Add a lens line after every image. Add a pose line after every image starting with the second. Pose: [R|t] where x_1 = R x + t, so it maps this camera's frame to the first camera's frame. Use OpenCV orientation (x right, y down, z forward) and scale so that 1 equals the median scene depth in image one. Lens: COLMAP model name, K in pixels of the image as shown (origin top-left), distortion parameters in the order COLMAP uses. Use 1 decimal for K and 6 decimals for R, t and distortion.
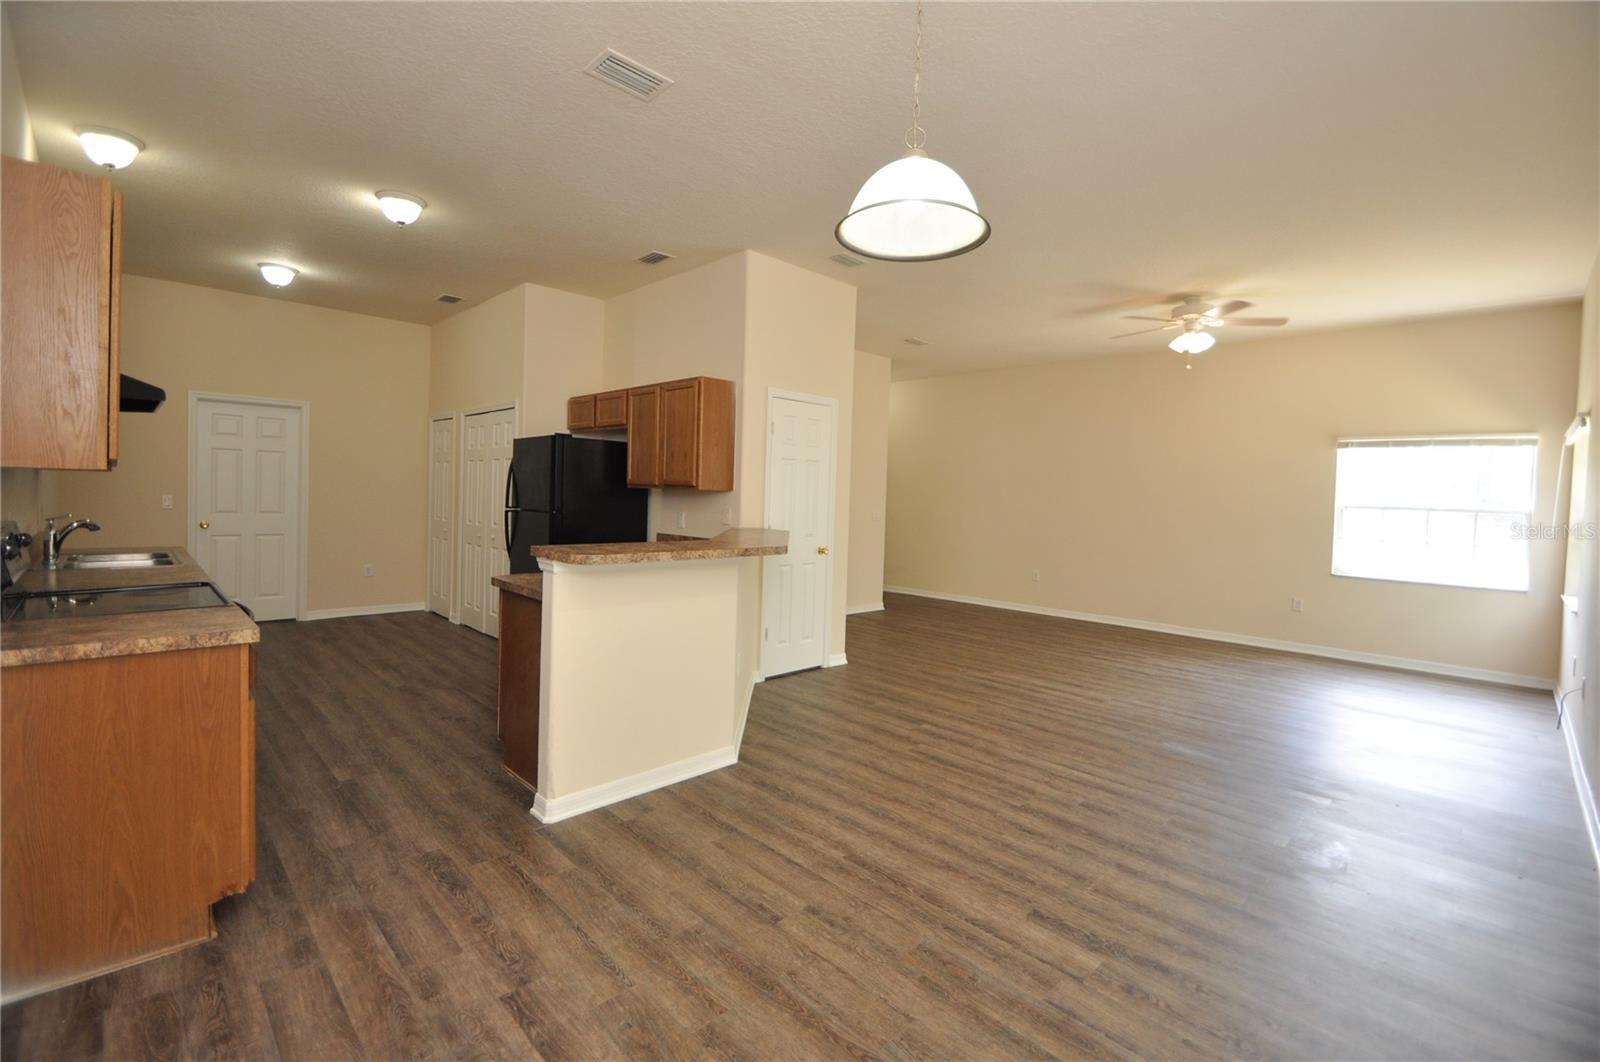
lens RADIAL K [[696.4, 0, 799.8], [0, 696.4, 512.6], [0, 0, 1]] dist [0.014174, -0.014747]
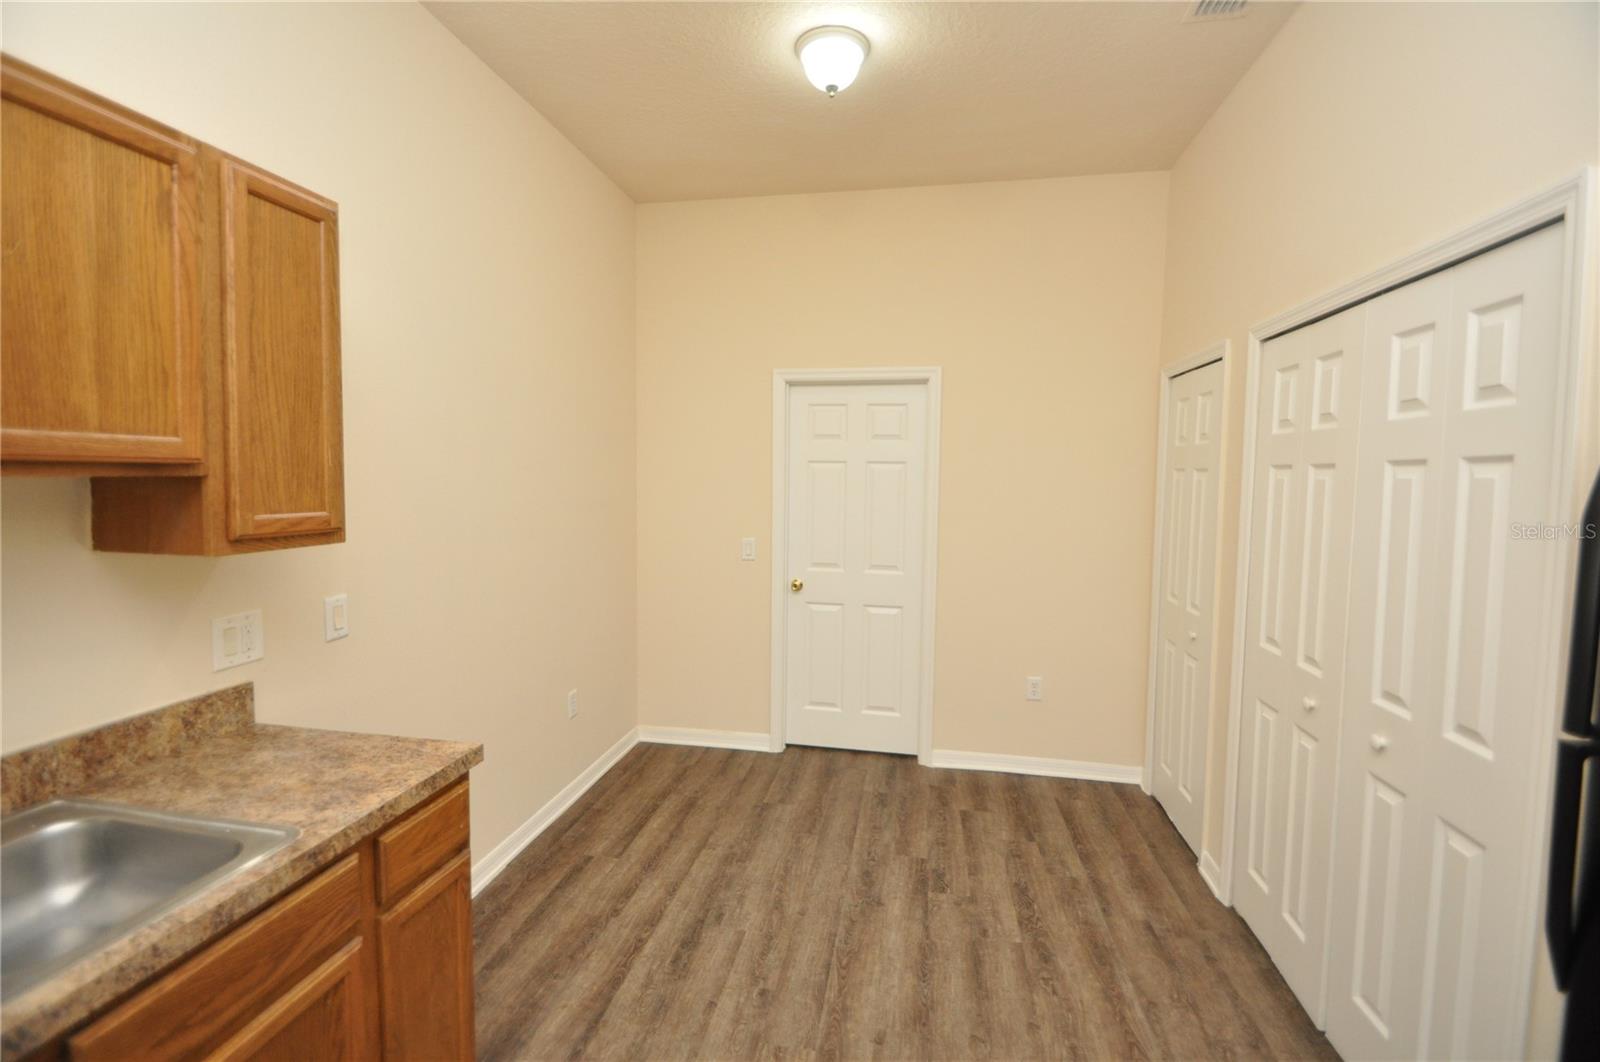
lens RADIAL K [[696.4, 0, 799.8], [0, 696.4, 512.6], [0, 0, 1]] dist [0.014174, -0.014747]
pose [[0.578649, 0.022717, -0.815260, -0.496431], [-0.017481, 0.999728, 0.015449, -0.081444], [0.815389, 0.005312, 0.578889, 0.925539]]
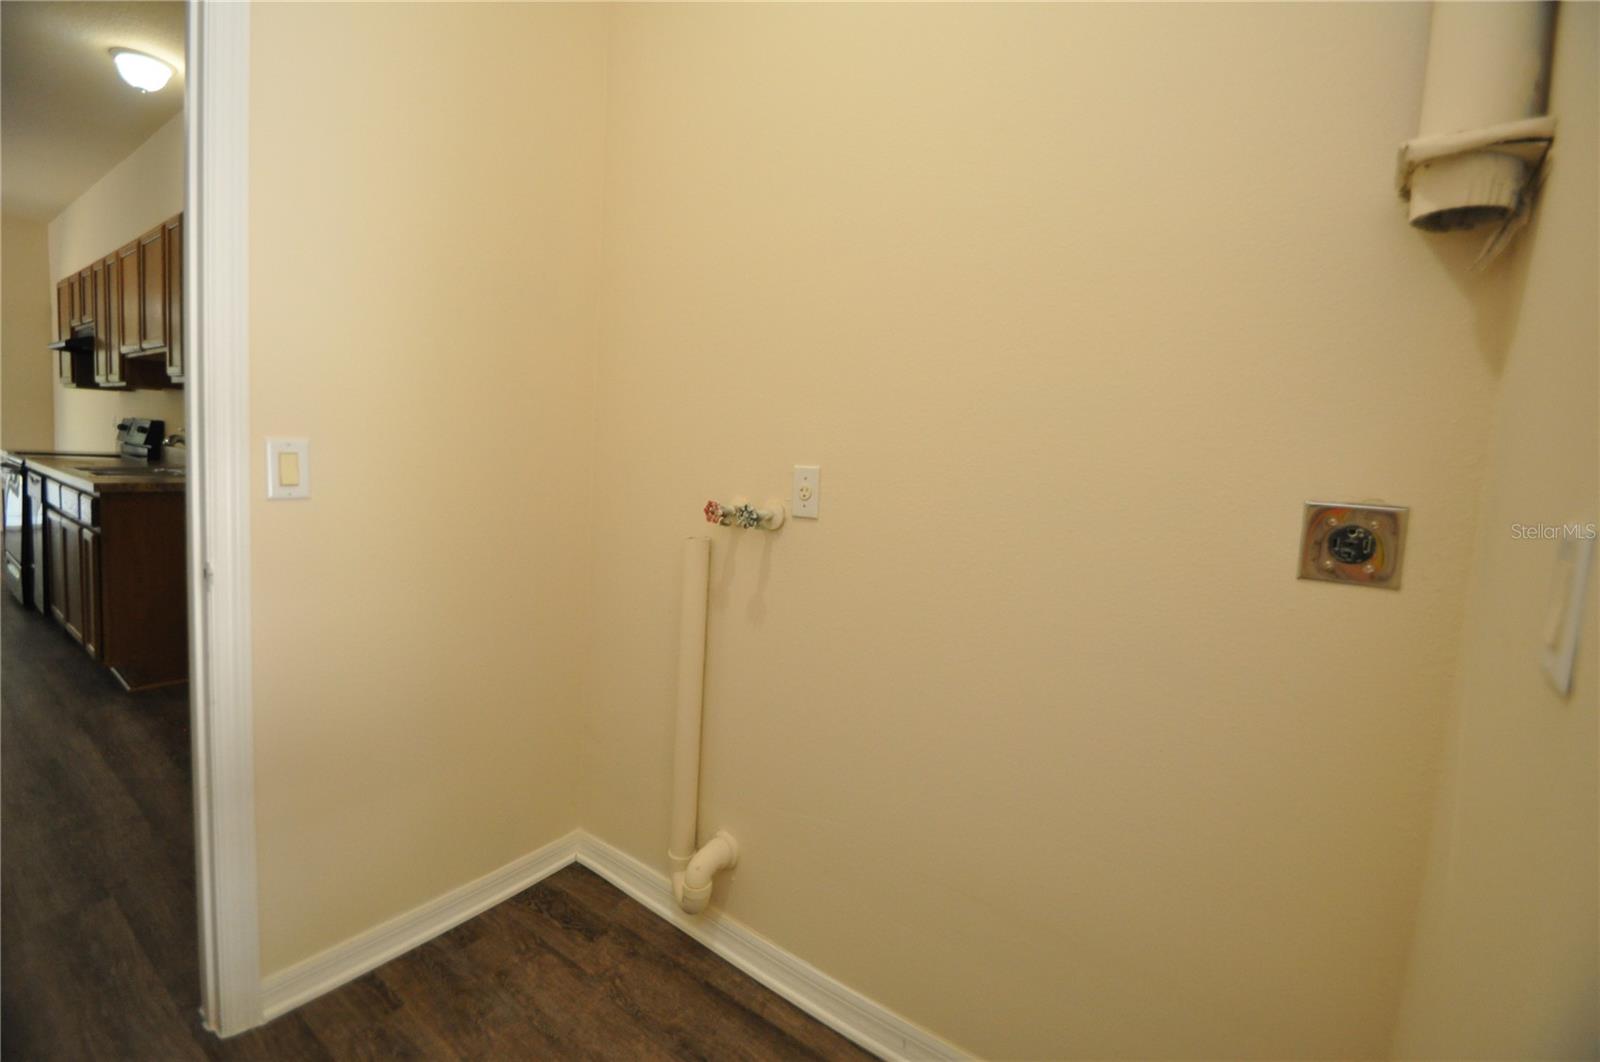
lens RADIAL K [[696.4, 0, 799.8], [0, 696.4, 512.6], [0, 0, 1]] dist [0.014174, -0.014747]
pose [[-0.981848, -0.078426, -0.172699, -1.438803], [-0.097711, 0.989538, 0.106148, -0.061268], [0.162567, 0.121096, -0.979238, 1.770043]]
